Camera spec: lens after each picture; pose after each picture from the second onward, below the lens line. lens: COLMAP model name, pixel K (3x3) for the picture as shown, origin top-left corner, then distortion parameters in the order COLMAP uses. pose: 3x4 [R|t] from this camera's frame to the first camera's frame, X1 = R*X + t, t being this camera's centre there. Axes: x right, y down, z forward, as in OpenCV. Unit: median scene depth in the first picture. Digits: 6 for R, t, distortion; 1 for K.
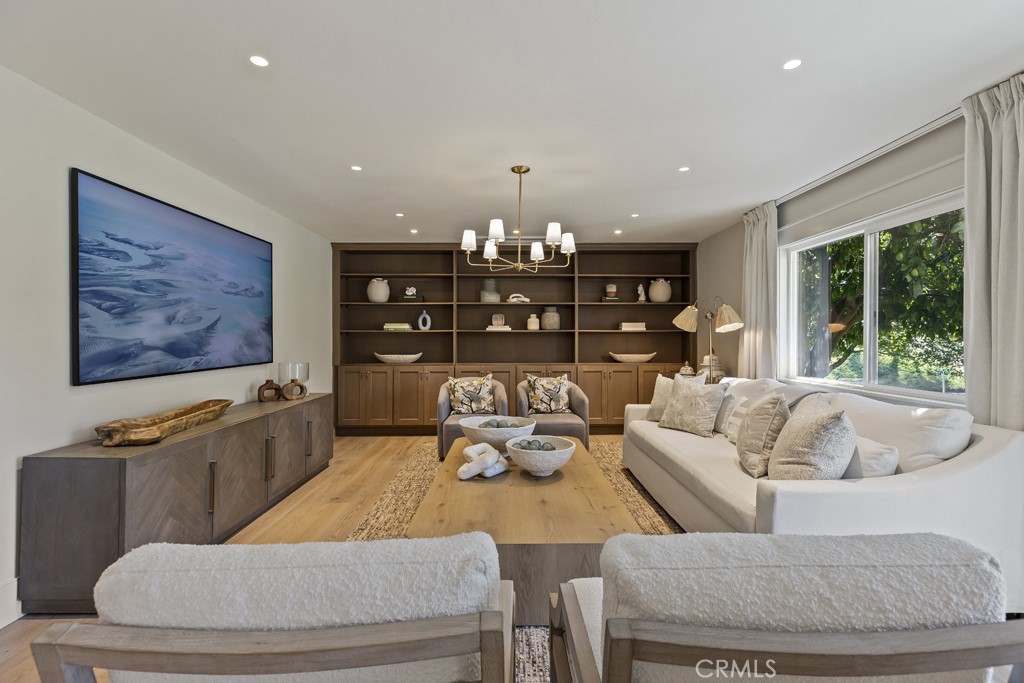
lens RADIAL K [[461.9, 0, 509.7], [0, 461.9, 343.2], [0, 0, 1]] dist [0.003405, -0.000211]
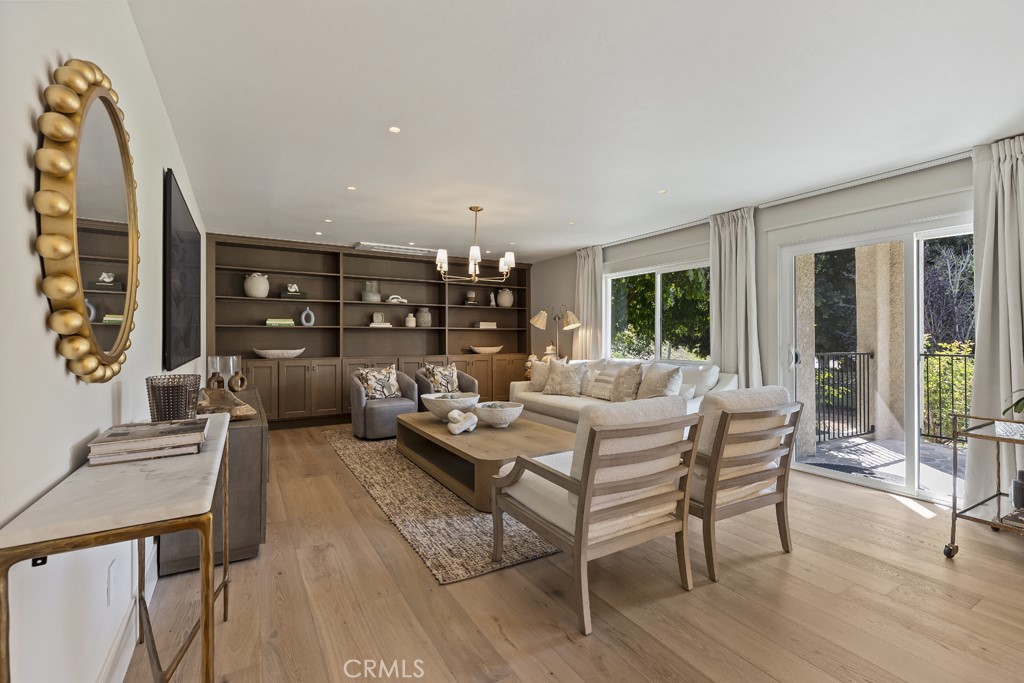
lens RADIAL K [[461.9, 0, 505.2], [0, 461.9, 339.7], [0, 0, 1]] dist [0.003405, -0.000211]
pose [[0.873385, -0.001016, 0.487030, -0.309632], [0.004572, 0.999971, -0.006112, 0.011729], [-0.487009, 0.007565, 0.873364, -0.129000]]
